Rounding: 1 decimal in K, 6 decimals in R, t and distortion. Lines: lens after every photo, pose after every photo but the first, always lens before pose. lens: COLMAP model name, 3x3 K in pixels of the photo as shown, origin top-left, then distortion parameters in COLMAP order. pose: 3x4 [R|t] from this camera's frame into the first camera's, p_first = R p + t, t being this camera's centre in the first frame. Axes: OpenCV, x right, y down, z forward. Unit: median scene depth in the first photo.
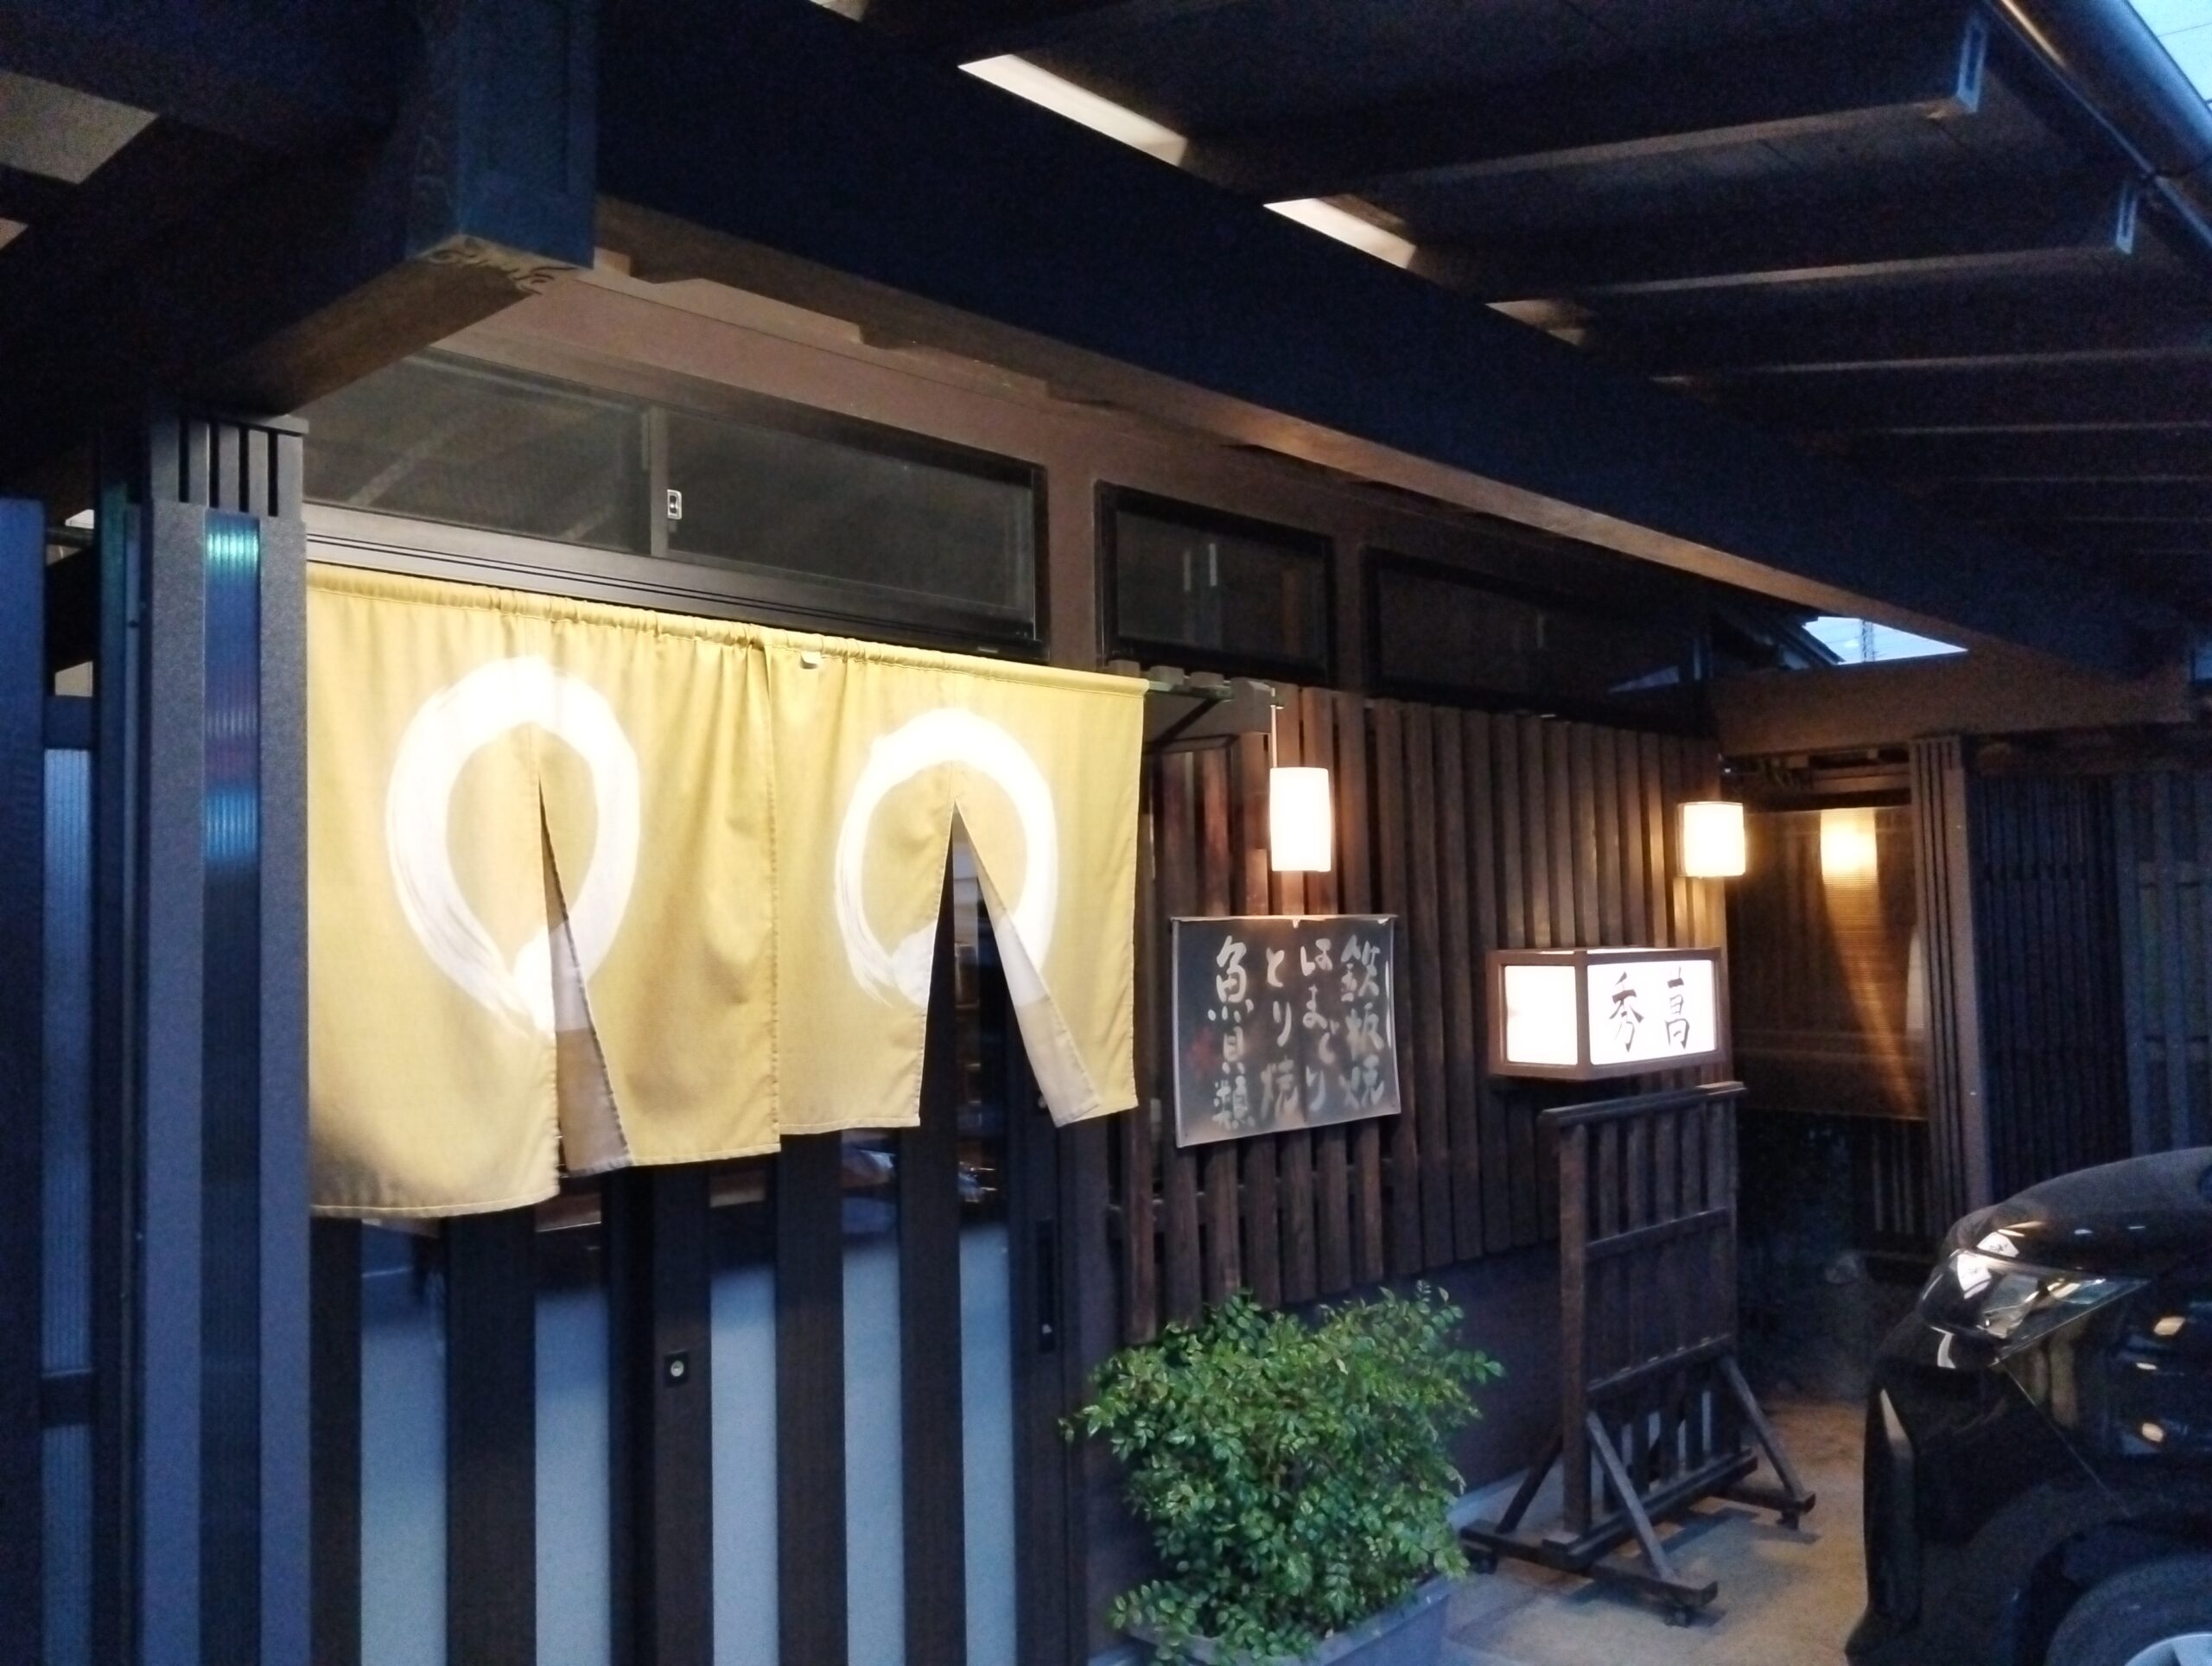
lens RADIAL K [[1802.1, 0, 1116.0], [0, 1802.1, 826.0], [0, 0, 1]] dist [0.037527, -0.043859]
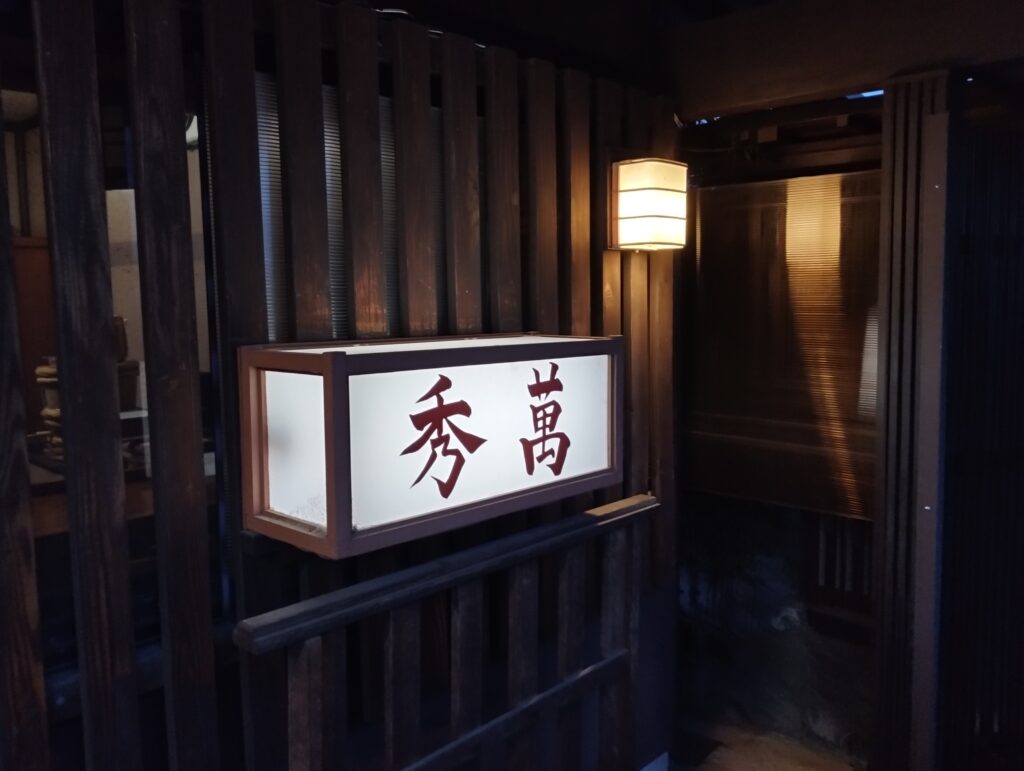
lens RADIAL K [[834.2, 0, 539.5], [0, 834.2, 381.9], [0, 0, 1]] dist [0.037527, -0.043859]
pose [[0.999331, 0.006028, 0.036077, 0.341525], [-0.011600, 0.987644, 0.156282, 0.036843], [-0.034689, -0.156596, 0.987053, 0.774593]]
